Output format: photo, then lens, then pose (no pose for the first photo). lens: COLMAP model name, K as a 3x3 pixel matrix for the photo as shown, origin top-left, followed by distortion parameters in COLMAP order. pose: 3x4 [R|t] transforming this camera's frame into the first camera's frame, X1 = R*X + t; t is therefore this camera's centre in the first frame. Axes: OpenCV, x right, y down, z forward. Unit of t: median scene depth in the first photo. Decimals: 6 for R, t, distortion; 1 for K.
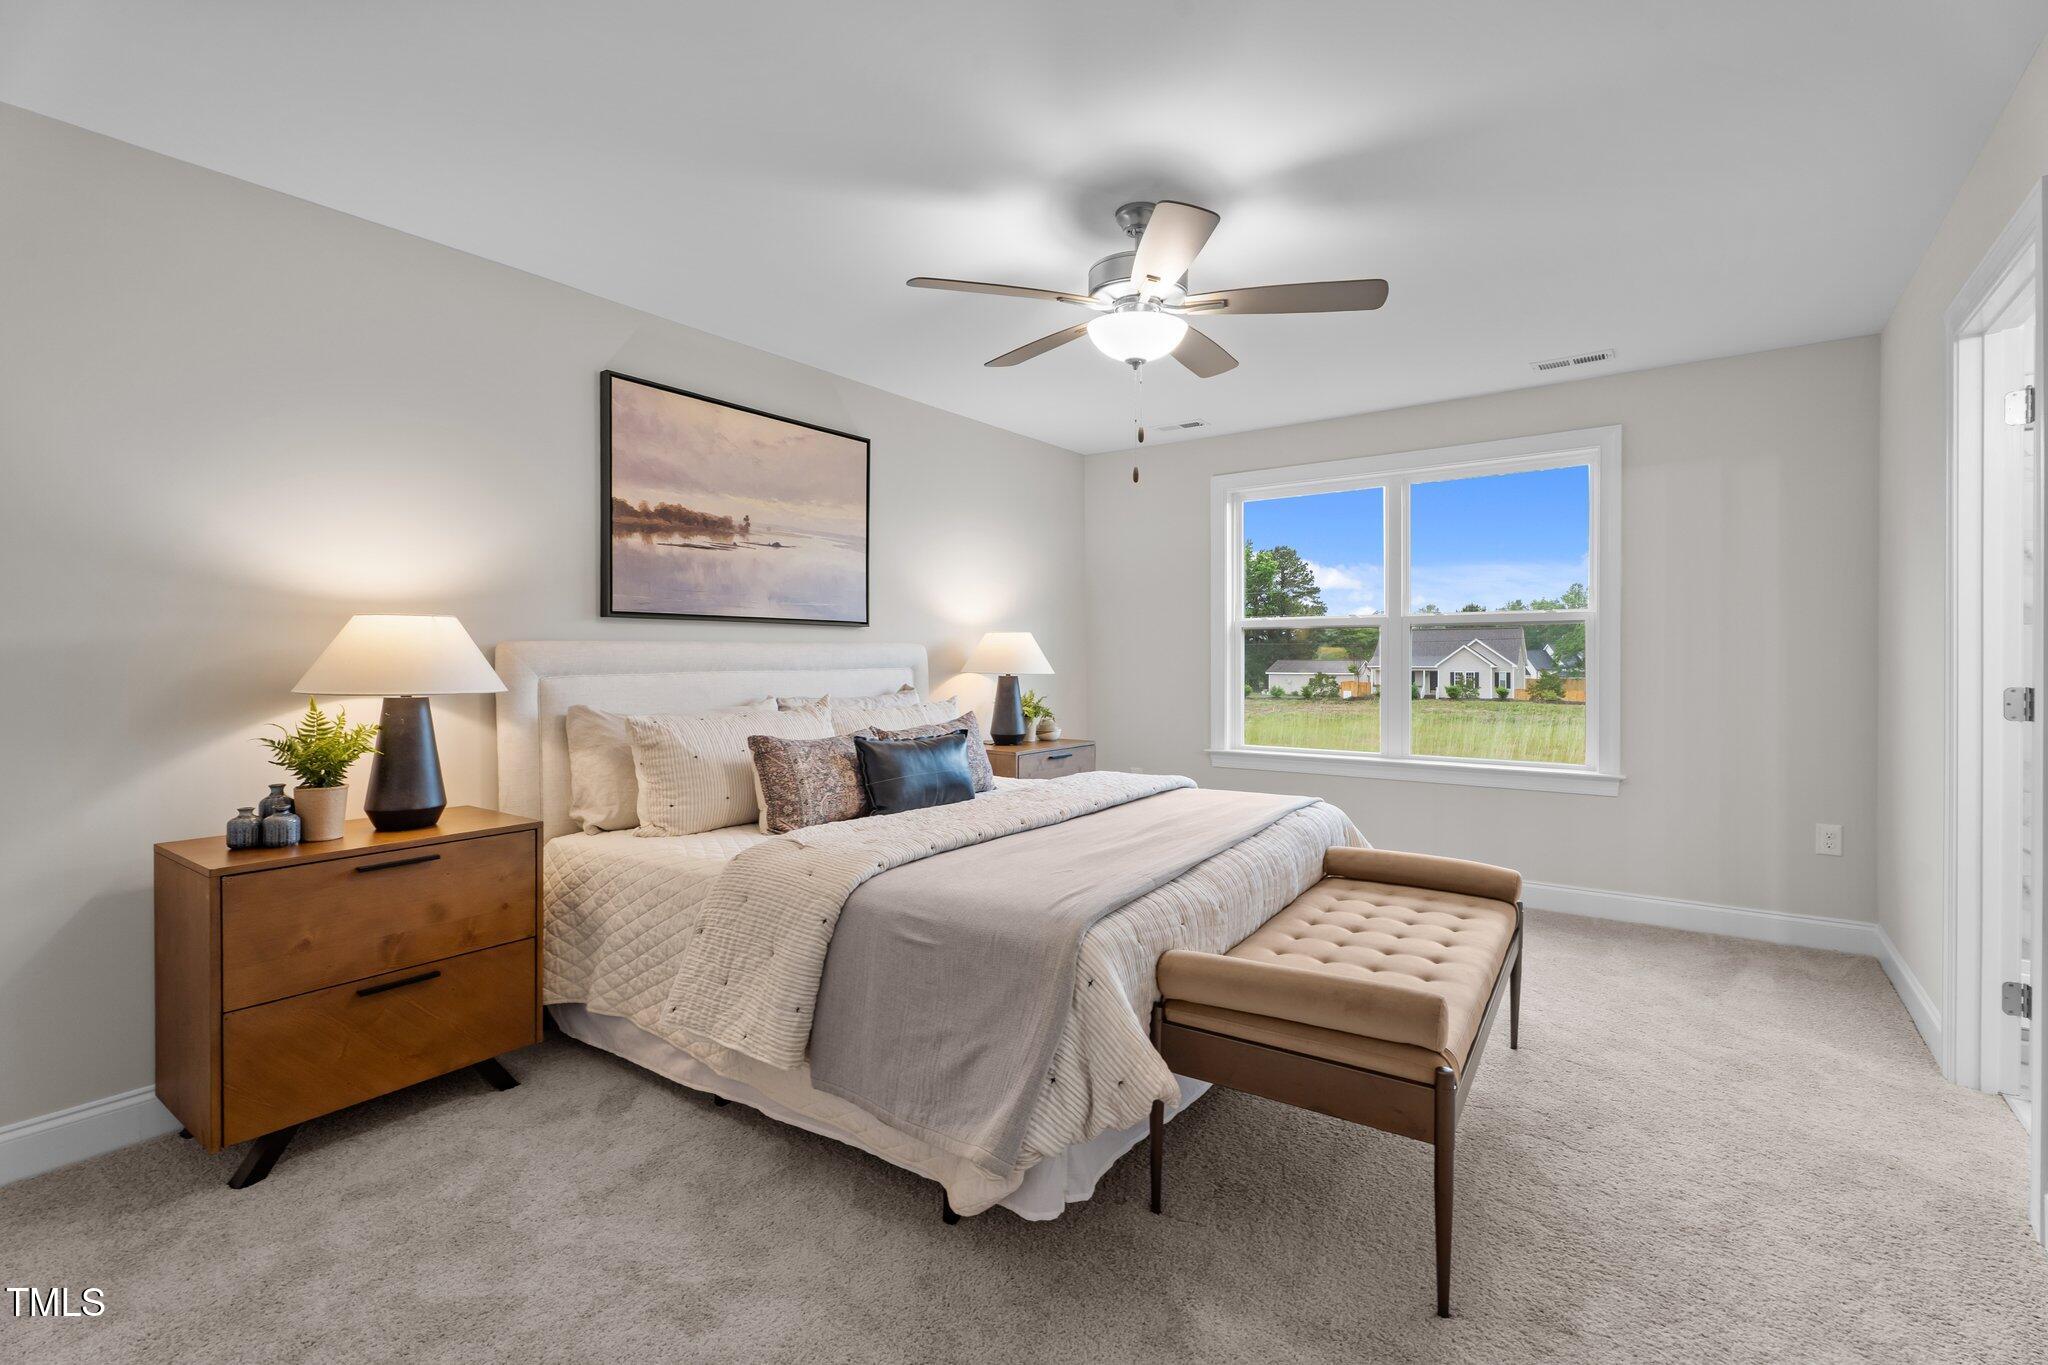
lens RADIAL K [[922.3, 0, 1025.7], [0, 922.3, 664.1], [0, 0, 1]] dist [0.004339, 0.000651]
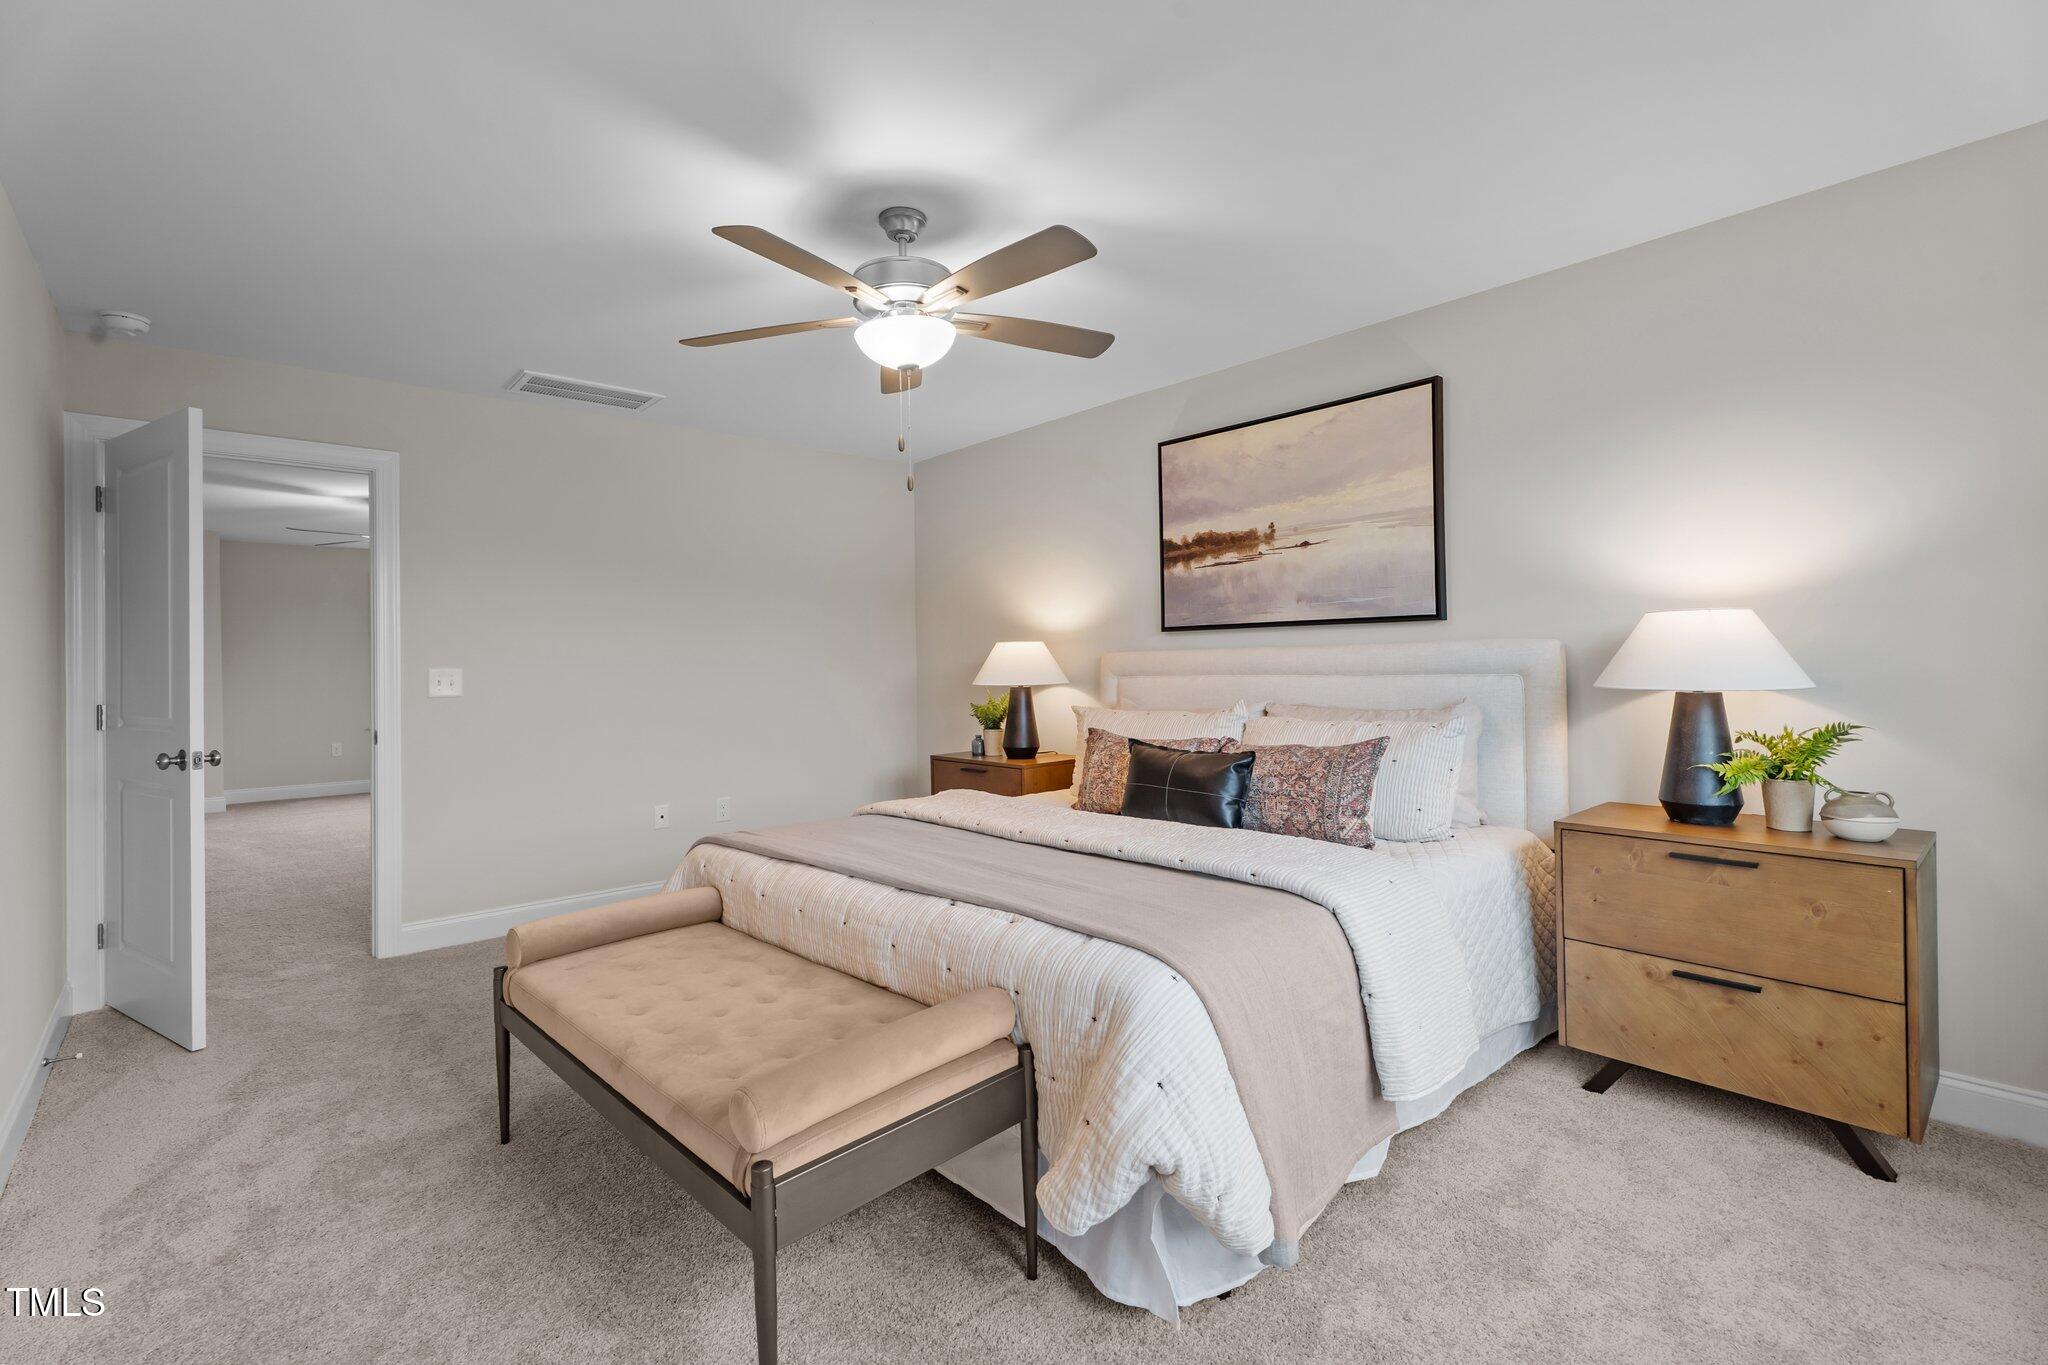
lens RADIAL K [[850.5, 0, 1024.0], [0, 850.5, 682.5], [0, 0, 1]] dist [-0.000876, 0.000068]
pose [[-0.160008, 0.027134, -0.986743, 0.703110], [0.008463, 0.999623, 0.026116, -0.011288], [0.987079, -0.004172, -0.160177, 0.913862]]
